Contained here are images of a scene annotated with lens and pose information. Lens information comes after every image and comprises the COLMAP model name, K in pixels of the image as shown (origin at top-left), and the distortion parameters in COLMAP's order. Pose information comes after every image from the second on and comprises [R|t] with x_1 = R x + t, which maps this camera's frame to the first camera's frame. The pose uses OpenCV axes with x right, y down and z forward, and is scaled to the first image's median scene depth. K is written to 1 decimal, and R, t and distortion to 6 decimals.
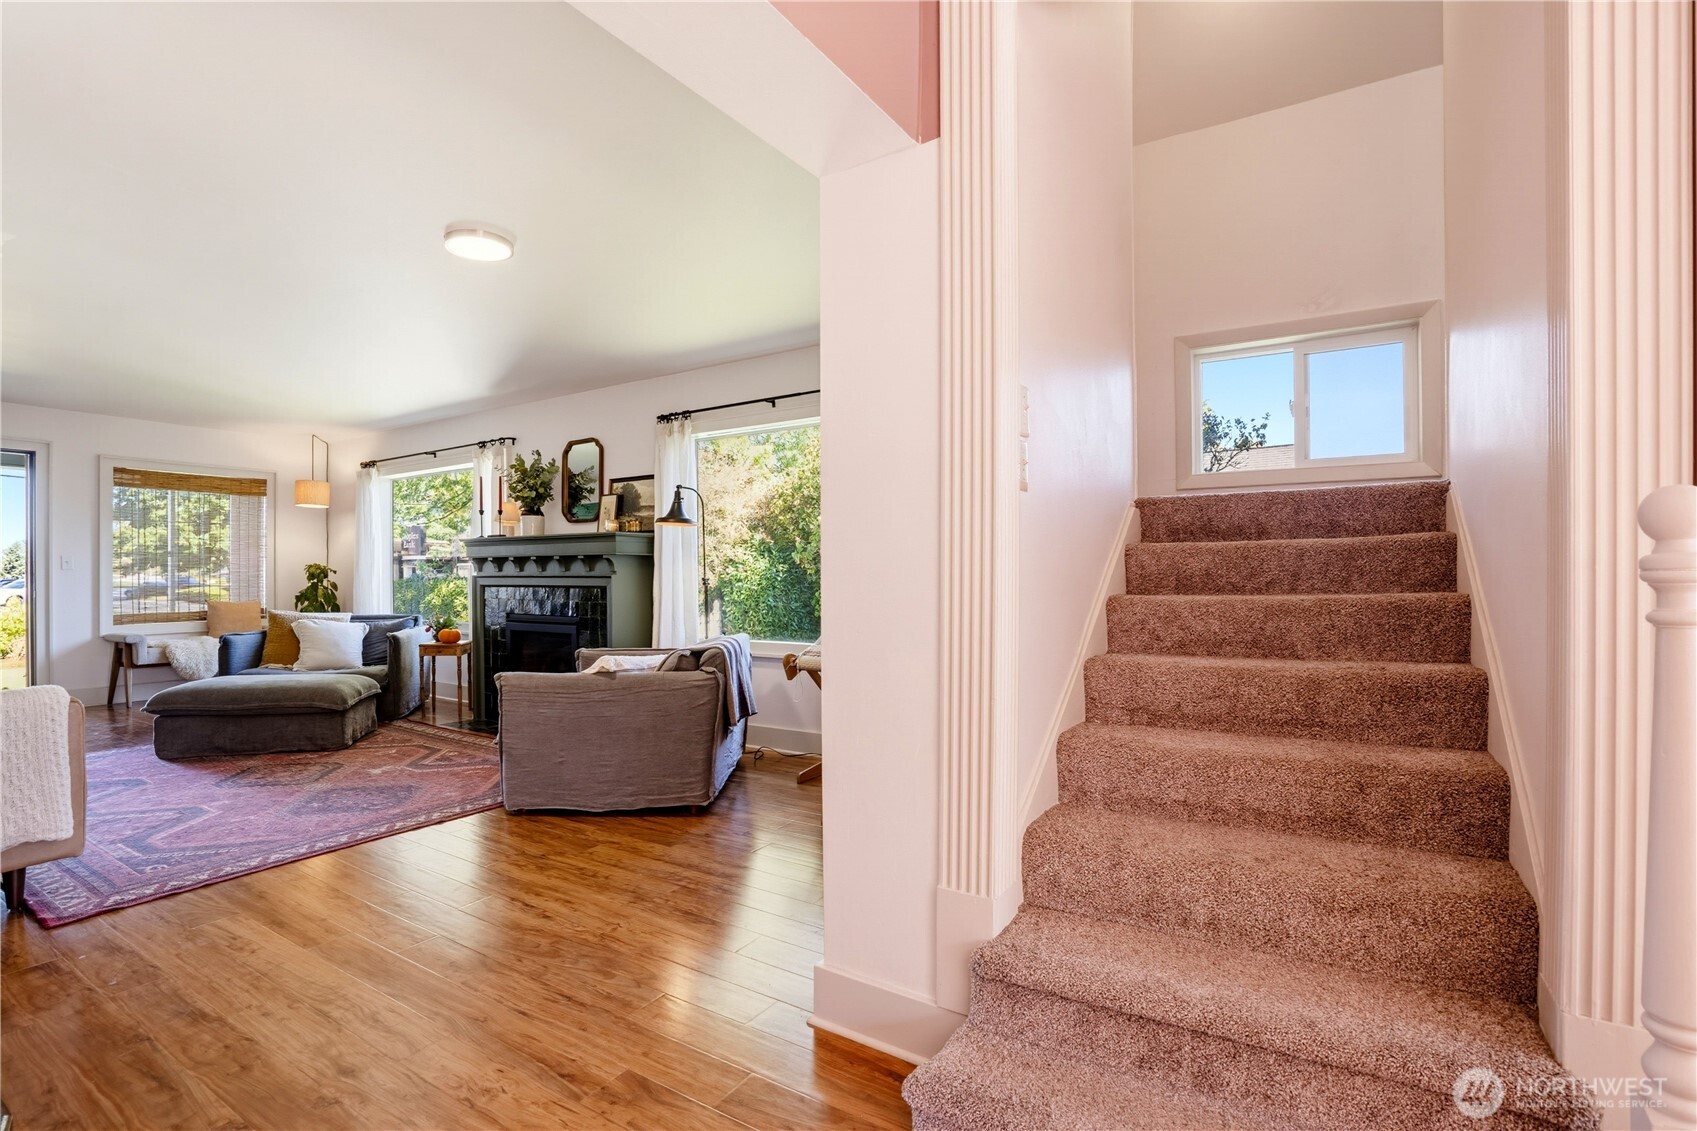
lens RADIAL K [[800.7, 0, 852.3], [0, 800.7, 579.3], [0, 0, 1]] dist [-0.053830, 0.019568]
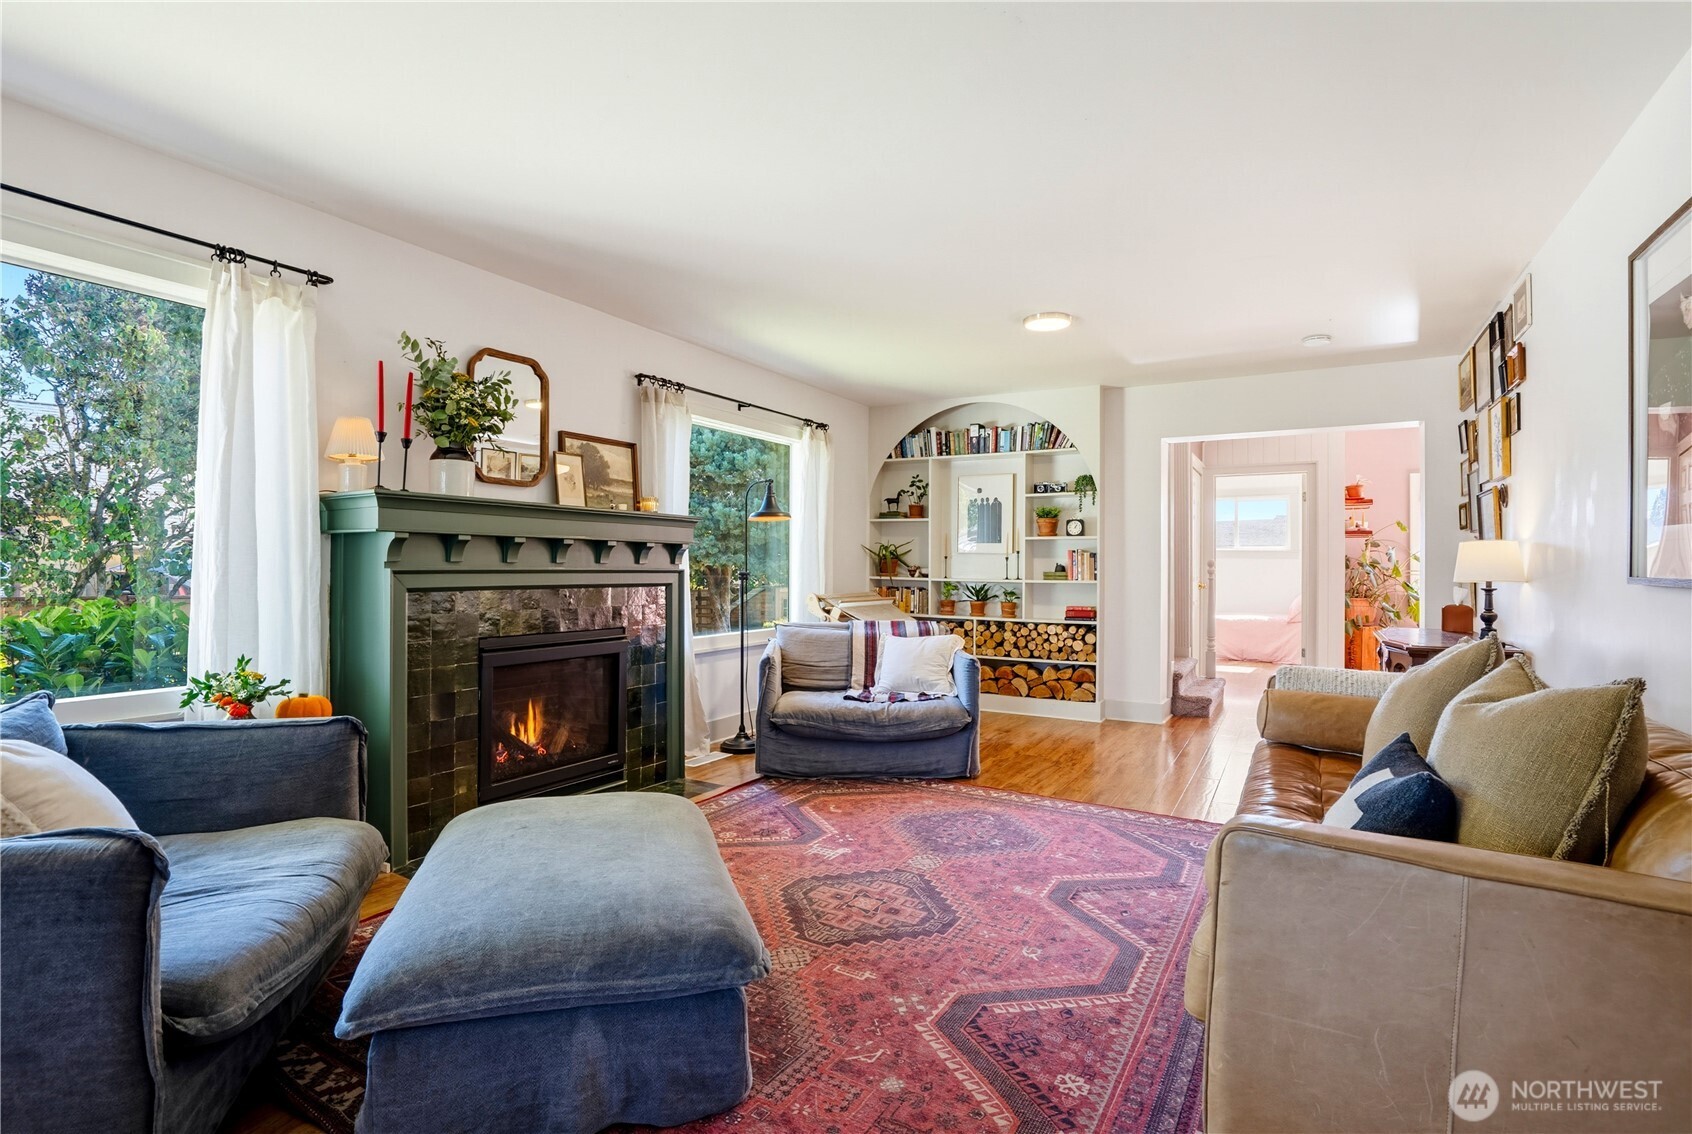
lens RADIAL K [[798.4, 0, 852.5], [0, 798.4, 557.3], [0, 0, 1]] dist [-0.053830, 0.019568]
pose [[-0.046123, 0.012712, 0.998855, -1.327326], [-0.002026, 0.999916, -0.012819, -0.009059], [-0.998934, -0.002615, -0.046093, 1.029666]]
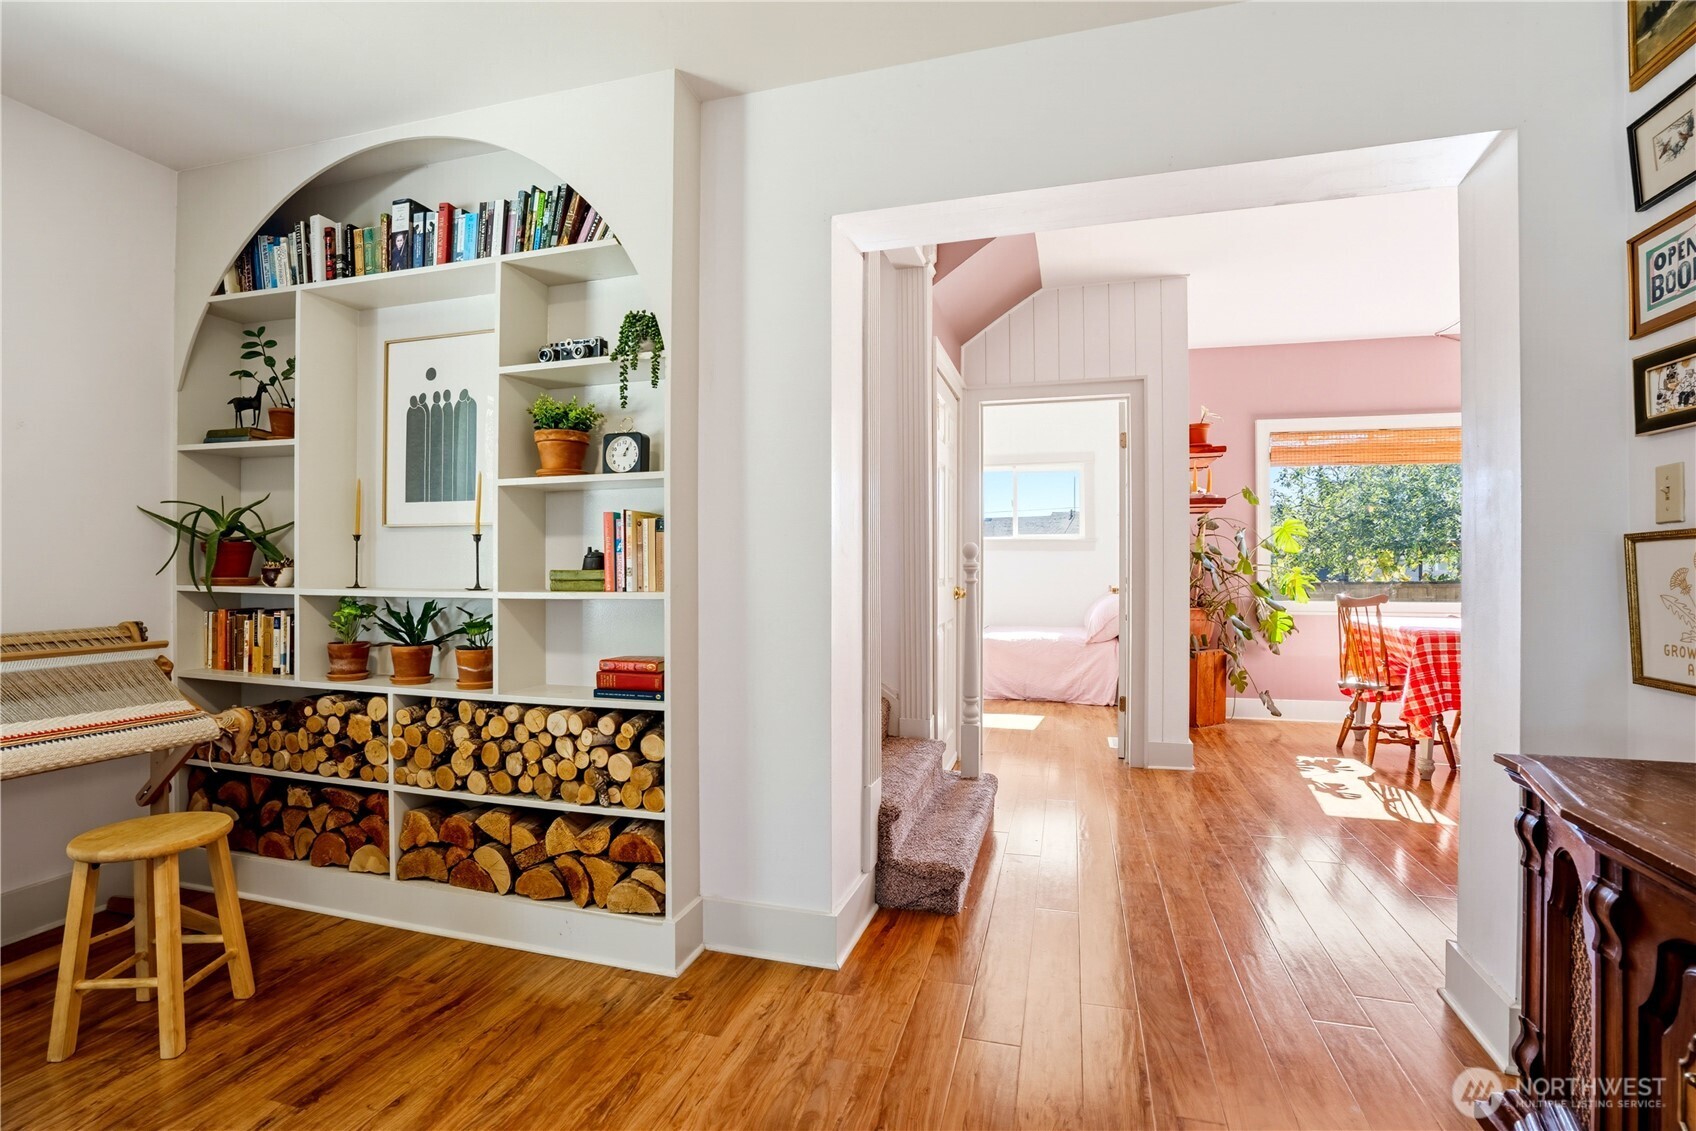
lens RADIAL K [[800.3, 0, 845.2], [0, 800.3, 562.9], [0, 0, 1]] dist [-0.053830, 0.019568]
pose [[-0.286431, 0.006640, 0.958078, -0.529760], [0.004095, 0.999975, -0.005706, -0.003033], [-0.958092, 0.002289, -0.286451, 0.598064]]
